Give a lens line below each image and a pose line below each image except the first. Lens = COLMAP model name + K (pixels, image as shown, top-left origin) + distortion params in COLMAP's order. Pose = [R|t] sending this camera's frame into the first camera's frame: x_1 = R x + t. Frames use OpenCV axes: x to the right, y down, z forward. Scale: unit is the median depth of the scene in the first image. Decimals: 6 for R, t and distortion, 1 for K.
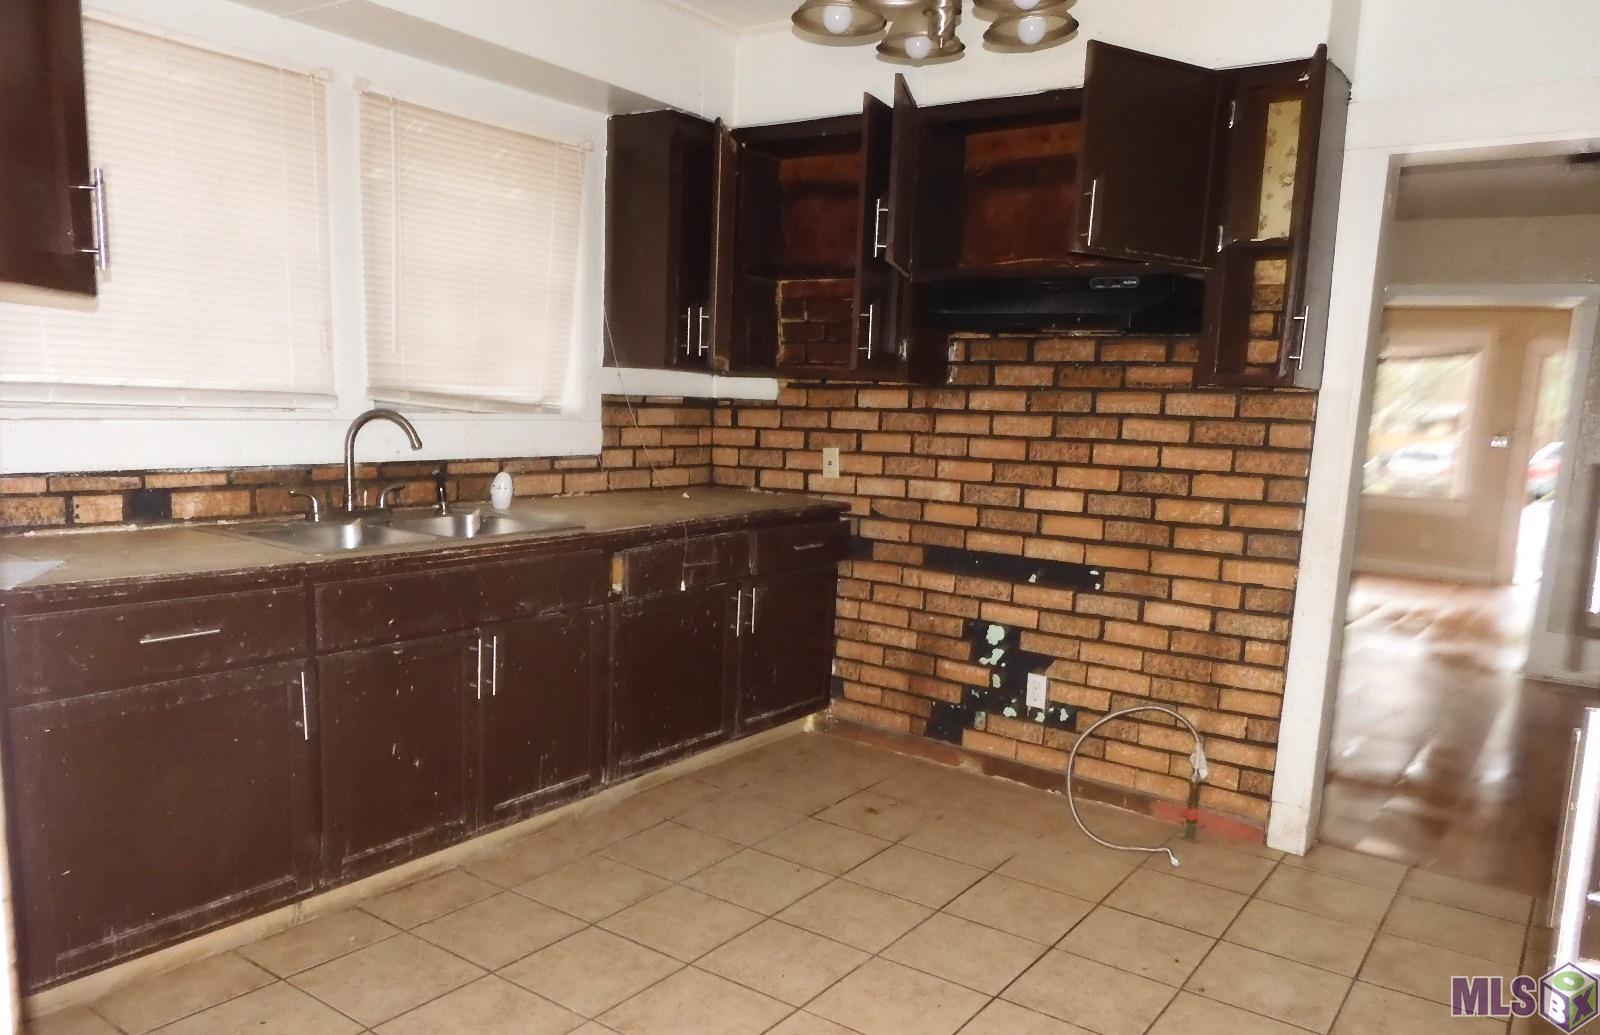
lens RADIAL K [[1147.6, 0, 806.4], [0, 1147.6, 590.7], [0, 0, 1]] dist [0.001945, 0.001647]
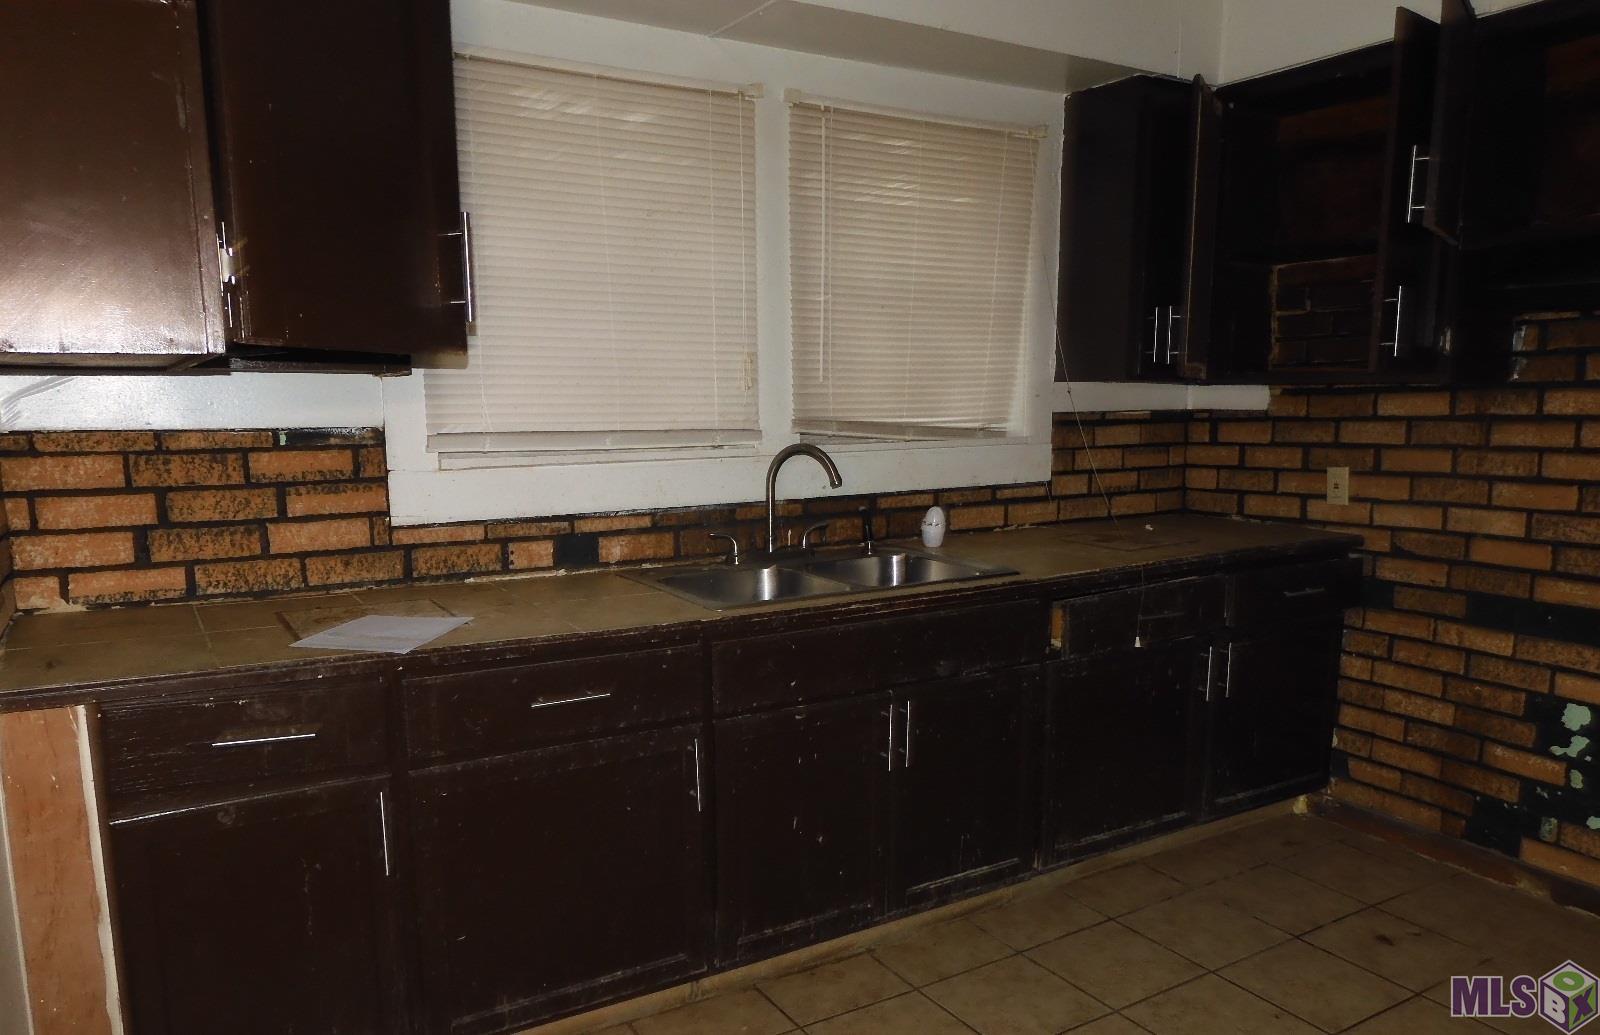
lens RADIAL K [[1147.6, 0, 806.4], [0, 1147.6, 590.7], [0, 0, 1]] dist [0.001945, 0.001647]
pose [[0.915771, 0.023500, -0.401013, 0.005761], [-0.024740, 0.999692, 0.002086, -0.037584], [0.400938, 0.008011, 0.916070, 0.139749]]
